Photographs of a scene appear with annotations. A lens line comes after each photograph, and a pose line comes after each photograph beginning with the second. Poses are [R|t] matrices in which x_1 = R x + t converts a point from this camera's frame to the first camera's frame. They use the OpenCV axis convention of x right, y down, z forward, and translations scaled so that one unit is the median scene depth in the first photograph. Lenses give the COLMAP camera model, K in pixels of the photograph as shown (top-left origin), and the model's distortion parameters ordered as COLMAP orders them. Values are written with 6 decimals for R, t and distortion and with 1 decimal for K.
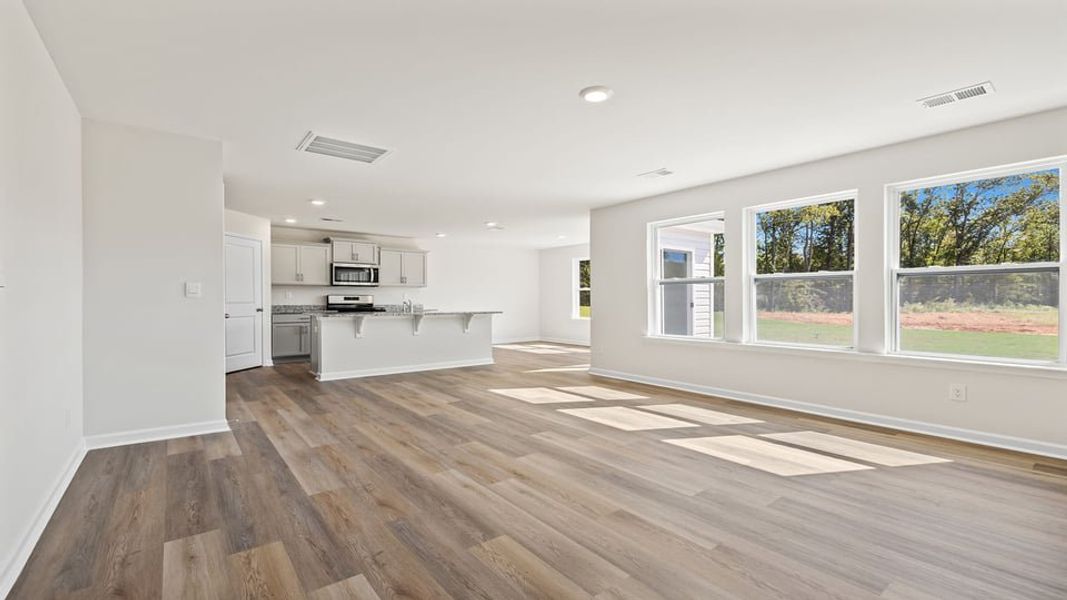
lens RADIAL K [[455.8, 0, 534.5], [0, 455.8, 297.6], [0, 0, 1]] dist [0.000768, 0.000147]
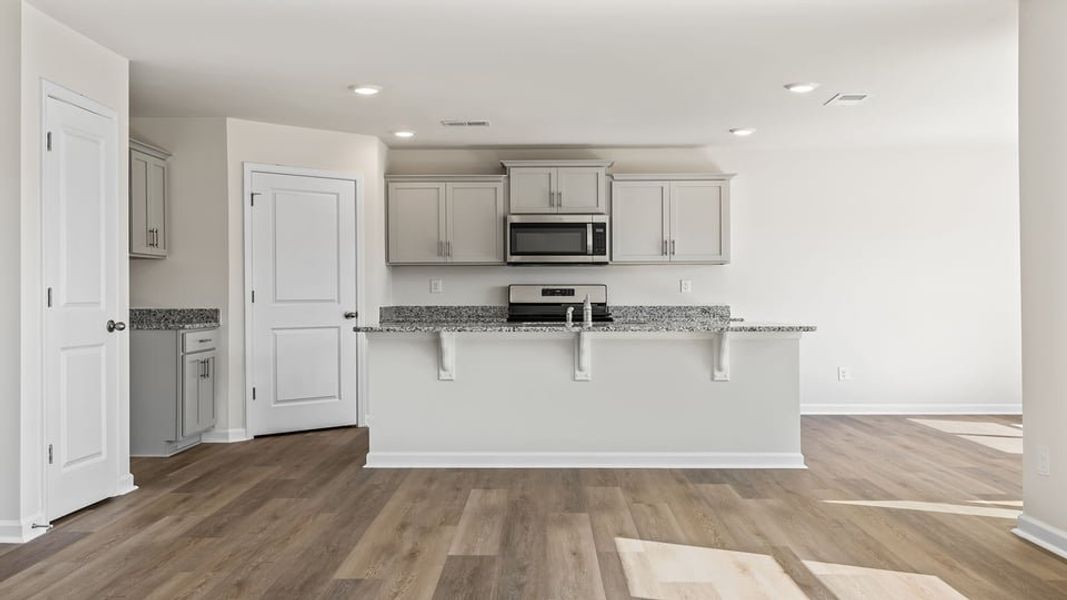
lens RADIAL K [[1034.3, 0, 533.5], [0, 1034.3, 300.0], [0, 0, 1]] dist [-0.009702, -0.003371]
pose [[0.778674, 0.001386, -0.627427, 0.284483], [0.004774, 0.999956, 0.008135, 0.001602], [0.627411, -0.009330, 0.778633, 0.234088]]
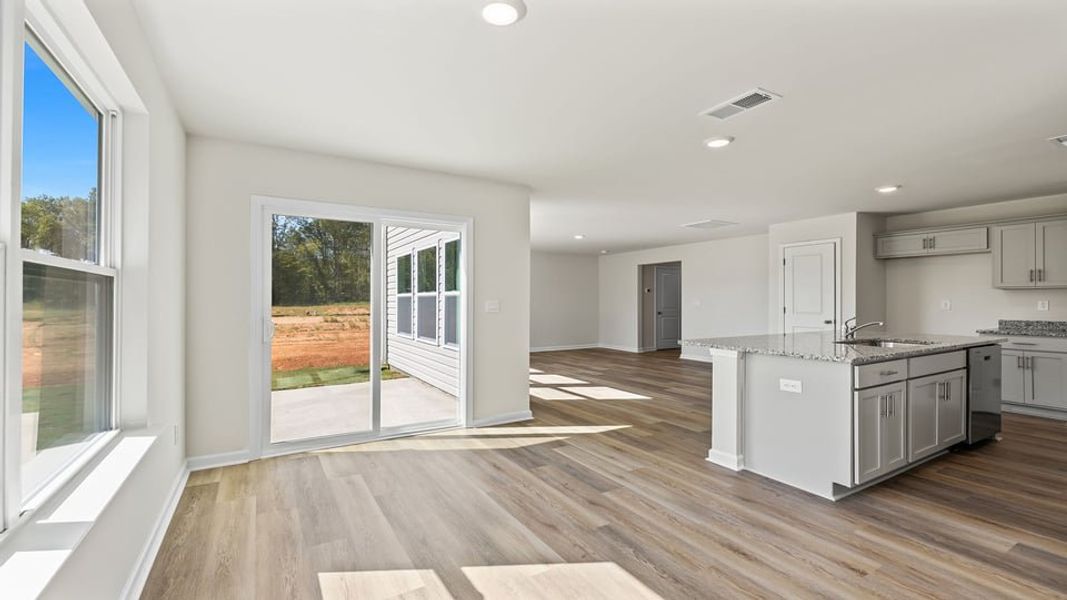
lens RADIAL K [[455.8, 0, 534.5], [0, 455.8, 297.6], [0, 0, 1]] dist [0.000768, 0.000147]
pose [[-0.992261, 0.001162, 0.124161, 0.026212], [-0.000198, 0.999940, -0.010935, -0.012136], [-0.124167, -0.010875, -0.992202, 1.586369]]
